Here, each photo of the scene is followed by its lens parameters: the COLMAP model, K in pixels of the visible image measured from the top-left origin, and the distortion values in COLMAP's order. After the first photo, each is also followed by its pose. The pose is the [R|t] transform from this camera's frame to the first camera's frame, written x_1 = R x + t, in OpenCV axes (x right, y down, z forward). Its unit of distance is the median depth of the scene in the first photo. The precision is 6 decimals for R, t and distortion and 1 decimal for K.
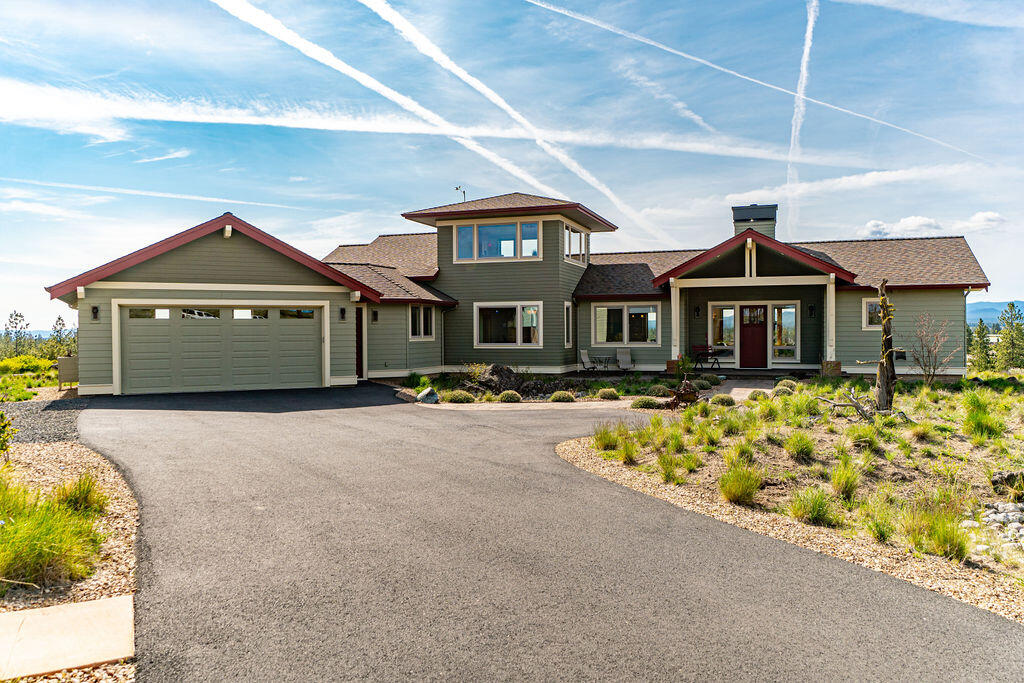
lens RADIAL K [[856.0, 0, 515.3], [0, 856.0, 340.5], [0, 0, 1]] dist [-0.006367, 0.009351]
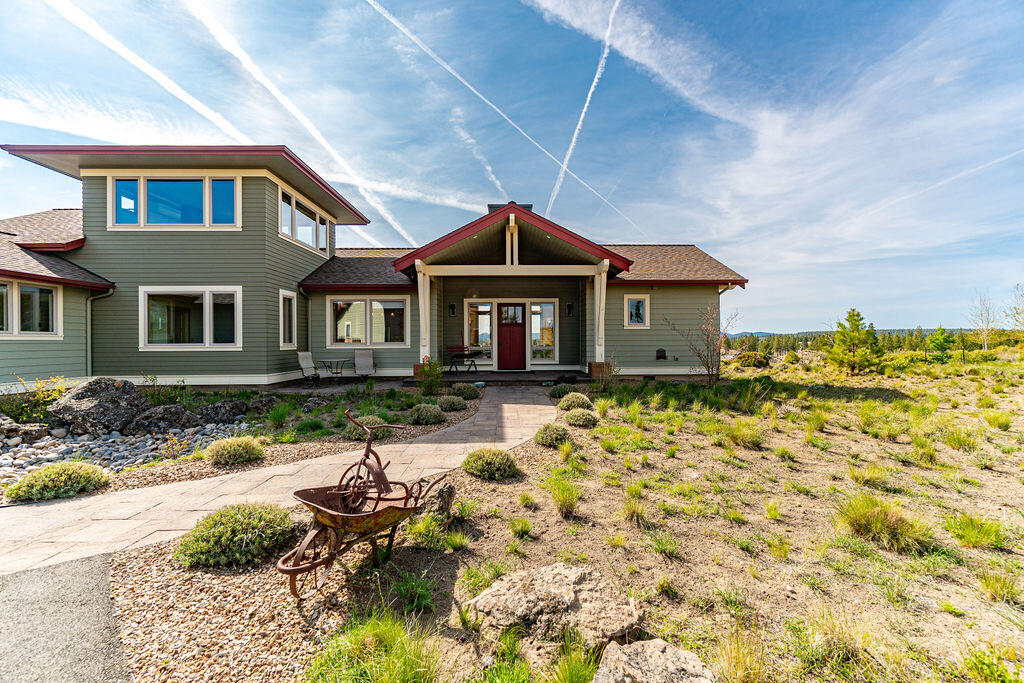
lens RADIAL K [[449.6, 0, 513.0], [0, 449.6, 340.5], [0, 0, 1]] dist [-0.020686, 0.002792]
pose [[0.948045, 0.000309, 0.318135, 0.127606], [0.004616, 0.999881, -0.014729, 0.007466], [-0.318102, 0.015432, 0.947931, 0.550828]]
